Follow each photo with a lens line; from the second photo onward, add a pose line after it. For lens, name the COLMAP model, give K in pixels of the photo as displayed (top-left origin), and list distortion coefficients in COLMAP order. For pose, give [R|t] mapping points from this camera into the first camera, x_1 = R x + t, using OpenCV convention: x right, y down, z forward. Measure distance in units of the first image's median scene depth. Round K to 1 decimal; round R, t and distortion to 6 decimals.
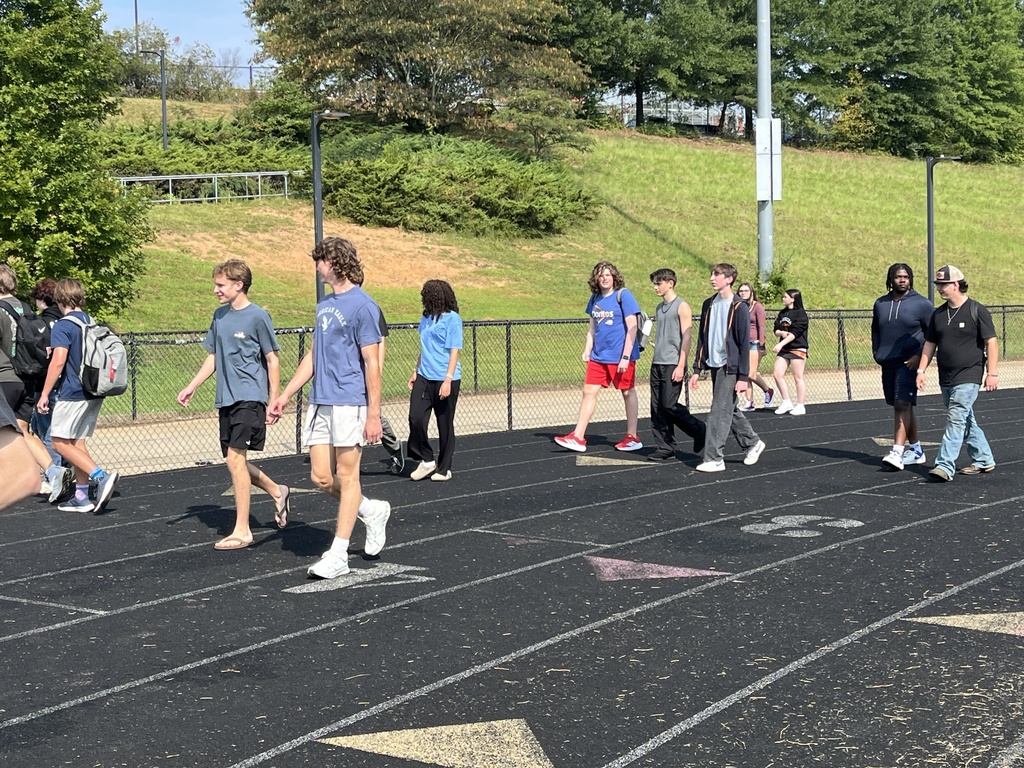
lens RADIAL K [[1497.1, 0, 502.7], [0, 1497.1, 375.2], [0, 0, 1]] dist [0.053879, 0.000000]
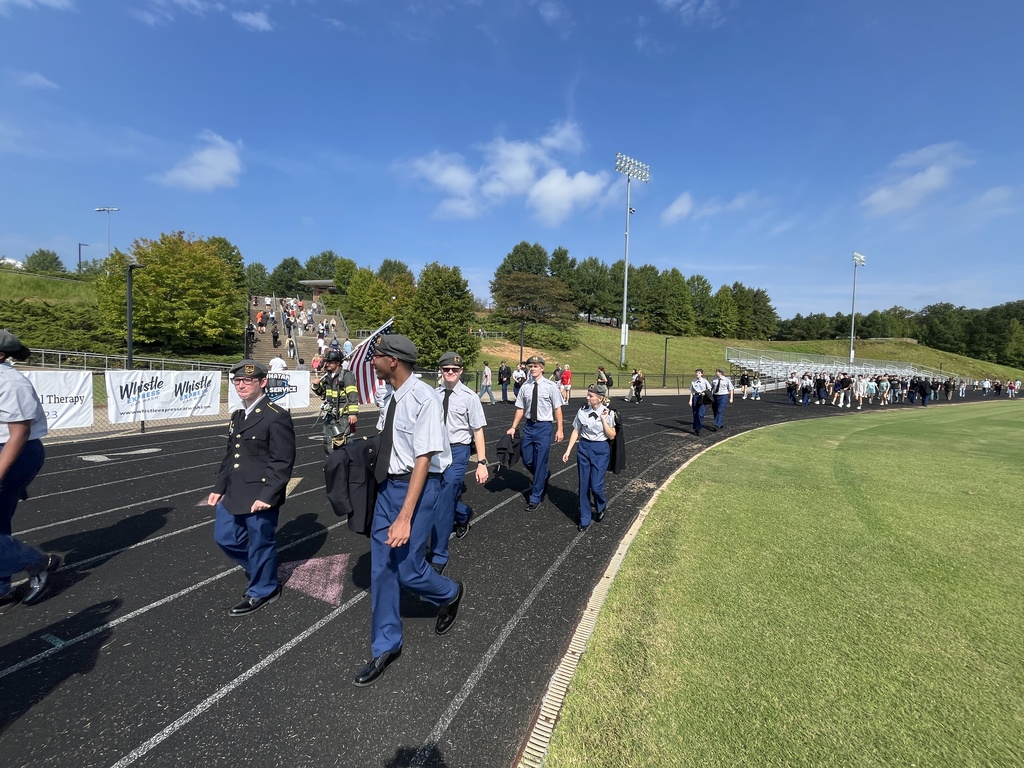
lens RADIAL K [[407.8, 0, 510.6], [0, 407.8, 383.3], [0, 0, 1]] dist [-0.015267, 0.000739]
pose [[0.995370, 0.054579, -0.079117, -0.029933], [-0.054828, 0.998495, -0.000973, 0.002000], [0.078945, 0.005306, 0.996865, -0.090526]]
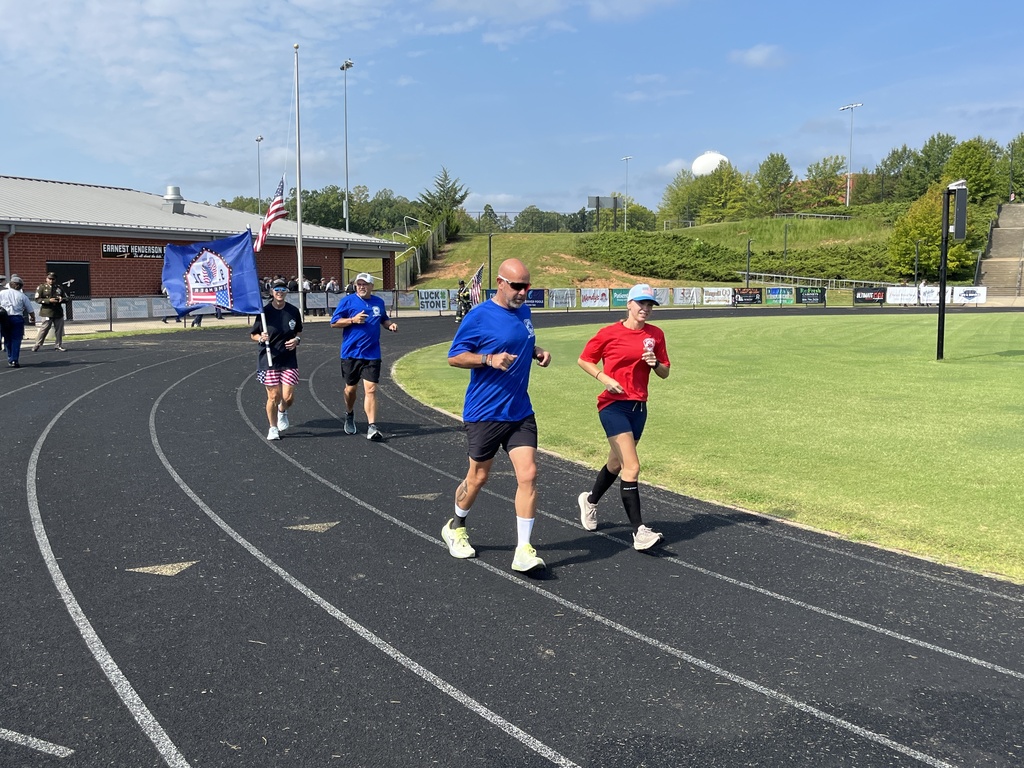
lens RADIAL K [[978.7, 0, 513.2], [0, 978.7, 385.2], [0, 0, 1]] dist [-0.014965, 0.000000]
pose [[0.414134, 0.118174, -0.902512, 0.682053], [-0.053585, 0.992982, 0.105431, 0.024311], [0.908637, 0.004698, 0.417560, -0.890241]]
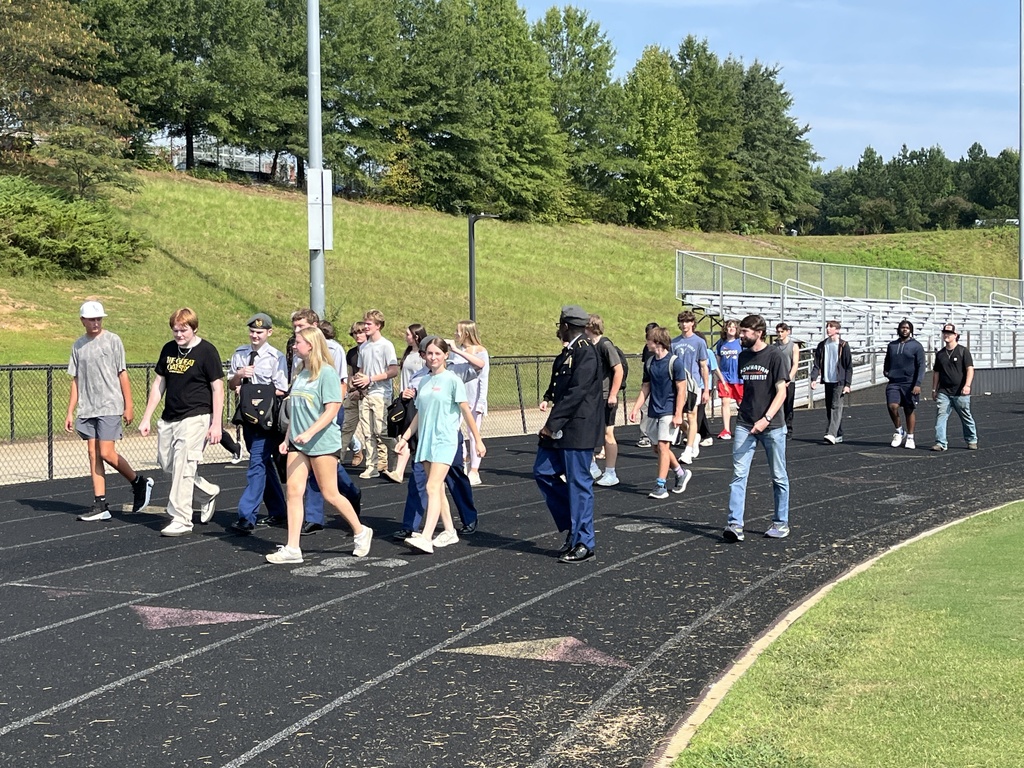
lens RADIAL K [[1497.1, 0, 513.2], [0, 1497.1, 388.2], [0, 0, 1]] dist [0.053879, 0.000000]
pose [[0.954376, 0.004707, 0.298571, -0.000231], [0.002080, 0.999747, -0.022411, 0.000245], [-0.298601, 0.022009, 0.954124, -0.003628]]
